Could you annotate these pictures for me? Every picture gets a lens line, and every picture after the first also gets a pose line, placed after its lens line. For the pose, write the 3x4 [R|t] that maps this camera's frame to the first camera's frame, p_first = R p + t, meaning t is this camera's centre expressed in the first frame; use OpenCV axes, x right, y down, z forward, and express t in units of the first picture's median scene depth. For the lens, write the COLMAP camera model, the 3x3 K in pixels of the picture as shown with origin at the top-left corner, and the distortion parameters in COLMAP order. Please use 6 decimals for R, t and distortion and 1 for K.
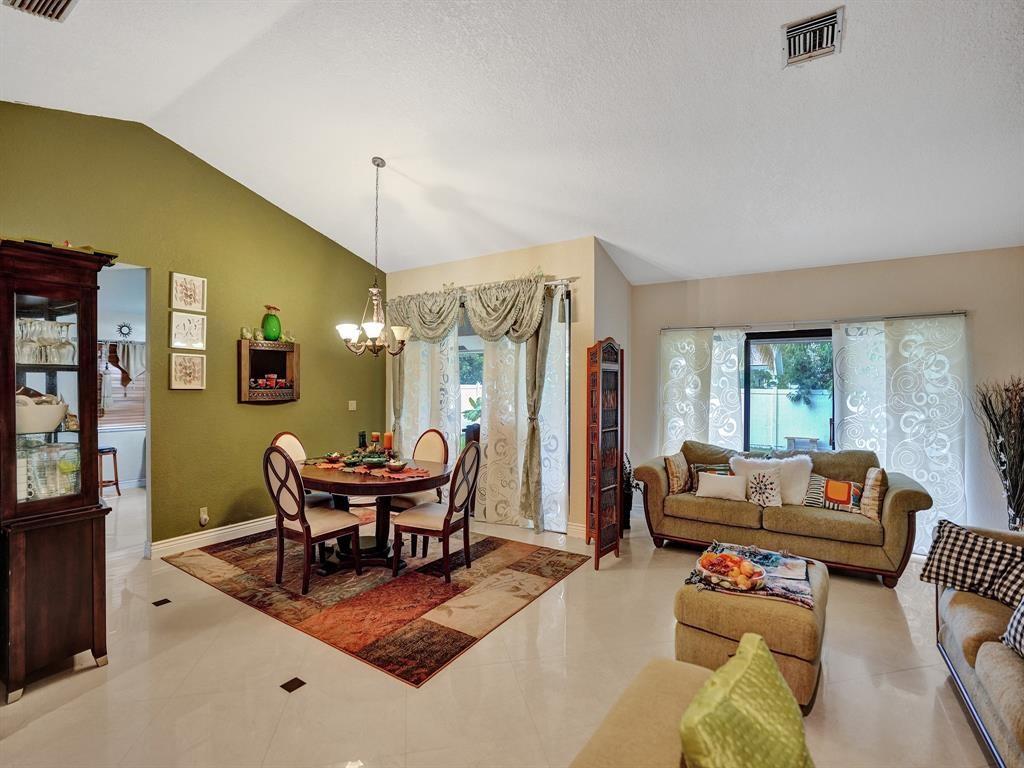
lens RADIAL K [[479.5, 0, 513.4], [0, 479.5, 381.5], [0, 0, 1]] dist [-0.045325, 0.026358]
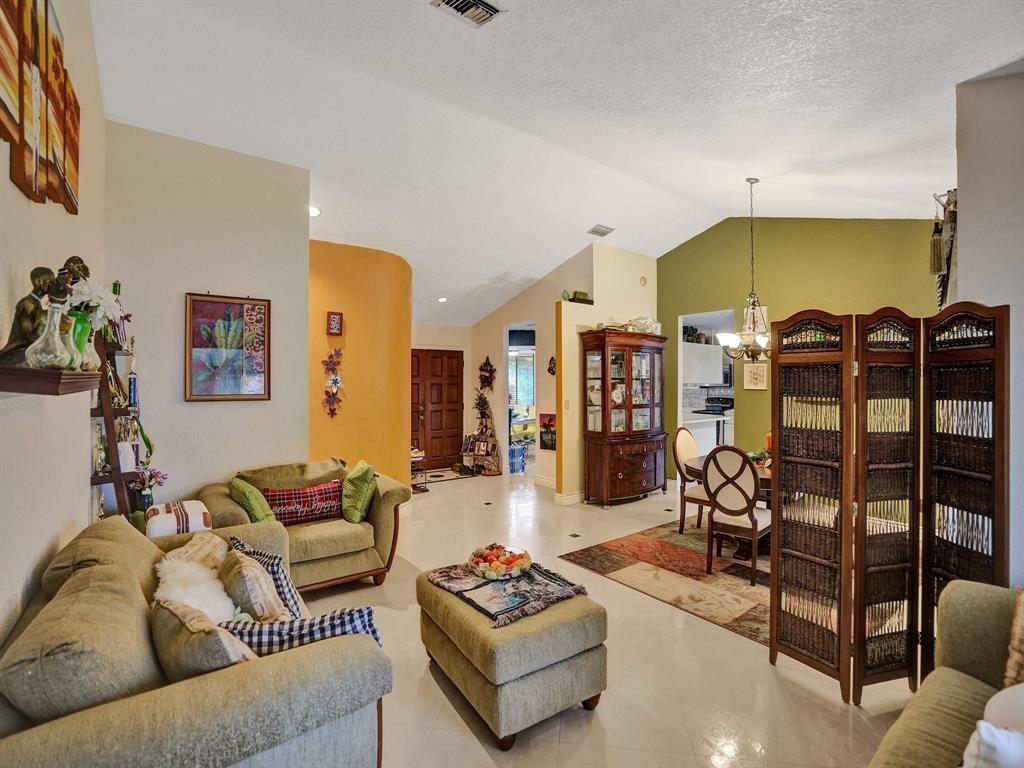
lens RADIAL K [[479.5, 0, 513.4], [0, 479.5, 381.5], [0, 0, 1]] dist [-0.045325, 0.026358]
pose [[-0.349593, -0.008241, -0.936865, 1.126580], [0.000294, 0.999960, -0.008906, 0.005804], [0.936901, -0.003389, -0.349577, 1.081261]]
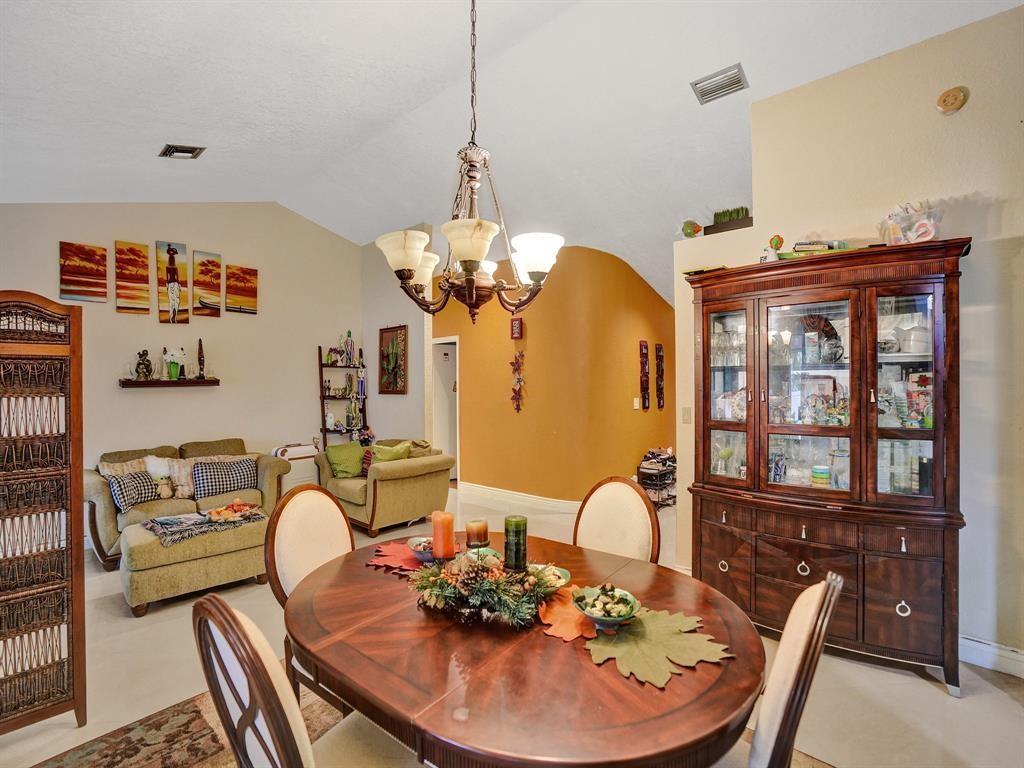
lens RADIAL K [[479.5, 0, 513.4], [0, 479.5, 381.5], [0, 0, 1]] dist [-0.045325, 0.026358]
pose [[-0.984644, 0.004663, 0.174514, -0.493368], [0.003641, 0.999974, -0.006175, 0.006923], [-0.174538, -0.005445, -0.984635, 1.765415]]
